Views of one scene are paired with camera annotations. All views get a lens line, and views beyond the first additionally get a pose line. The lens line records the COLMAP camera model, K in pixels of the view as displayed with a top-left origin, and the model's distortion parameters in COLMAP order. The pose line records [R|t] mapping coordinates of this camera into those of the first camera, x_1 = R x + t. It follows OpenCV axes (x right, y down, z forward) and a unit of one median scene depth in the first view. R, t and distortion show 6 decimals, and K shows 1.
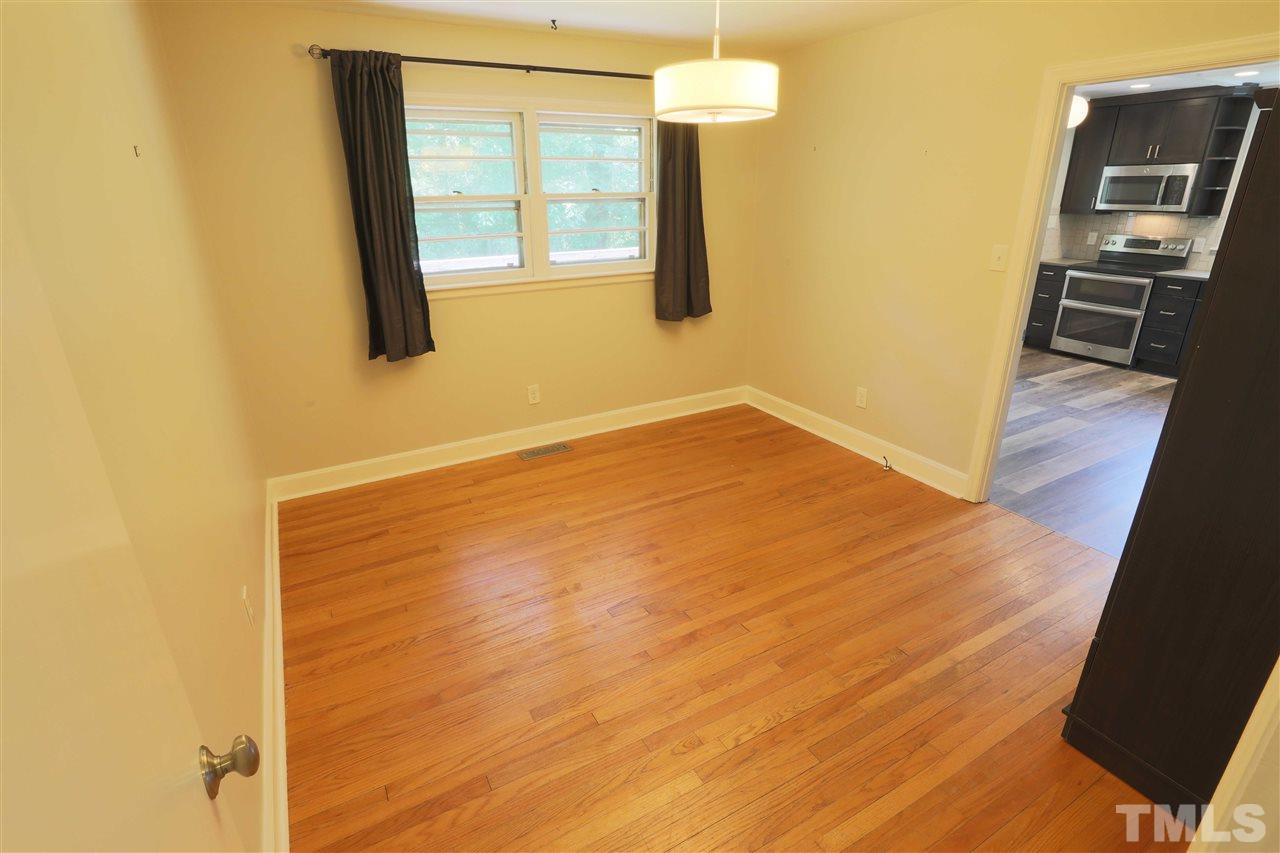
lens RADIAL K [[615.2, 0, 638.3], [0, 615.2, 430.2], [0, 0, 1]] dist [-0.047958, 0.012190]
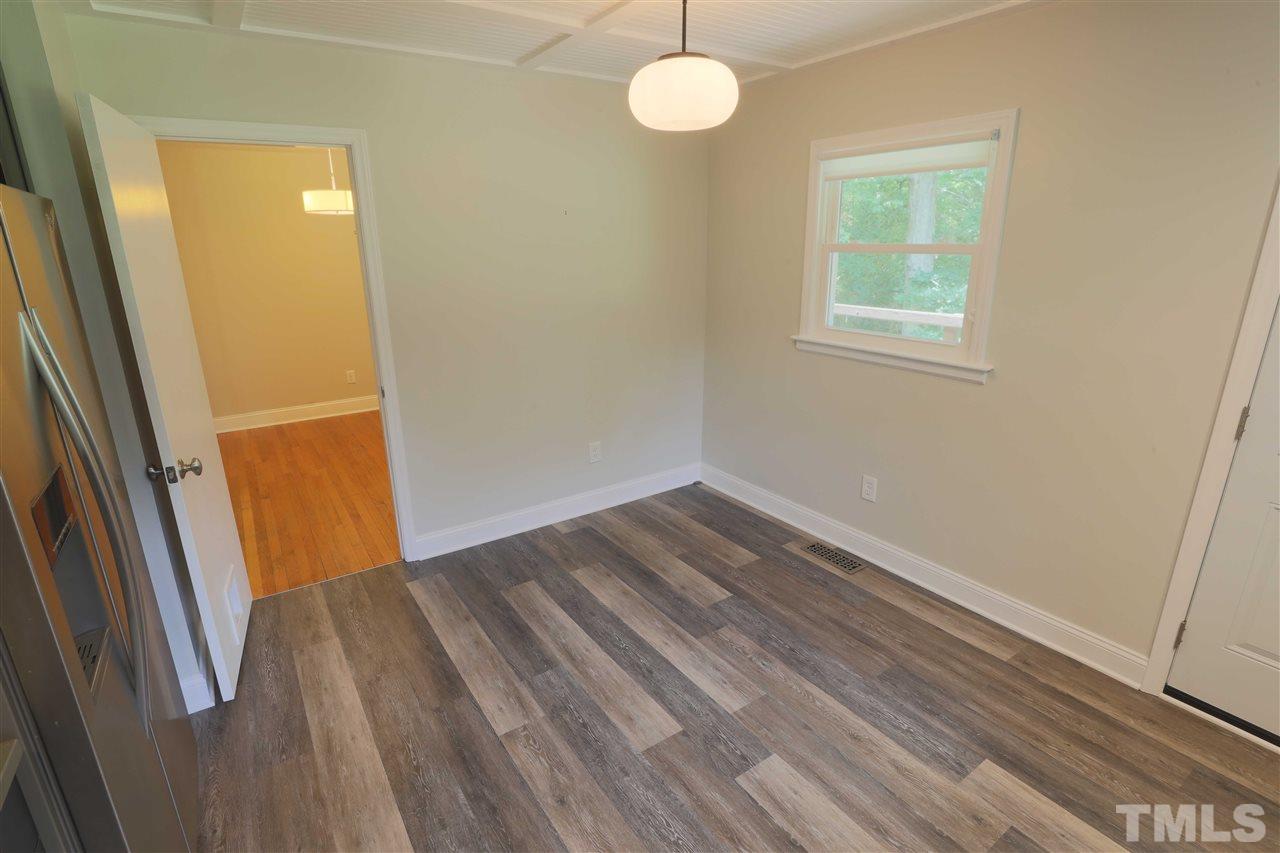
lens RADIAL K [[615.2, 0, 638.3], [0, 615.2, 430.2], [0, 0, 1]] dist [-0.047958, 0.012190]
pose [[0.084269, 0.300098, -0.950179, 0.917879], [-0.357955, 0.899035, 0.252199, -0.280081], [0.929928, 0.318869, 0.183183, 0.689927]]
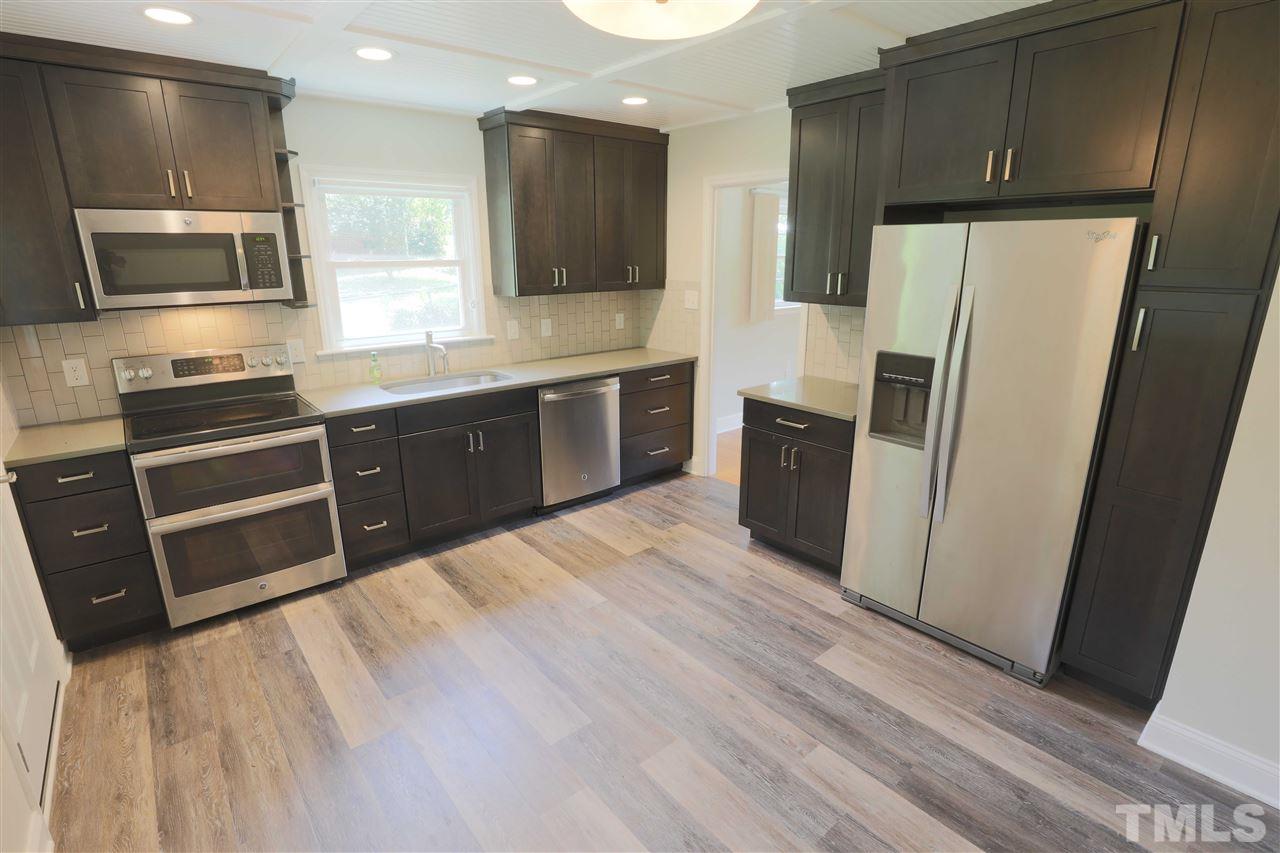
lens RADIAL K [[615.2, 0, 638.3], [0, 615.2, 430.2], [0, 0, 1]] dist [-0.047958, 0.012190]
pose [[-0.184646, -0.259017, 0.948059, 0.306296], [0.367870, 0.876306, 0.311061, -0.315683], [-0.911360, 0.406198, -0.066522, 0.791390]]
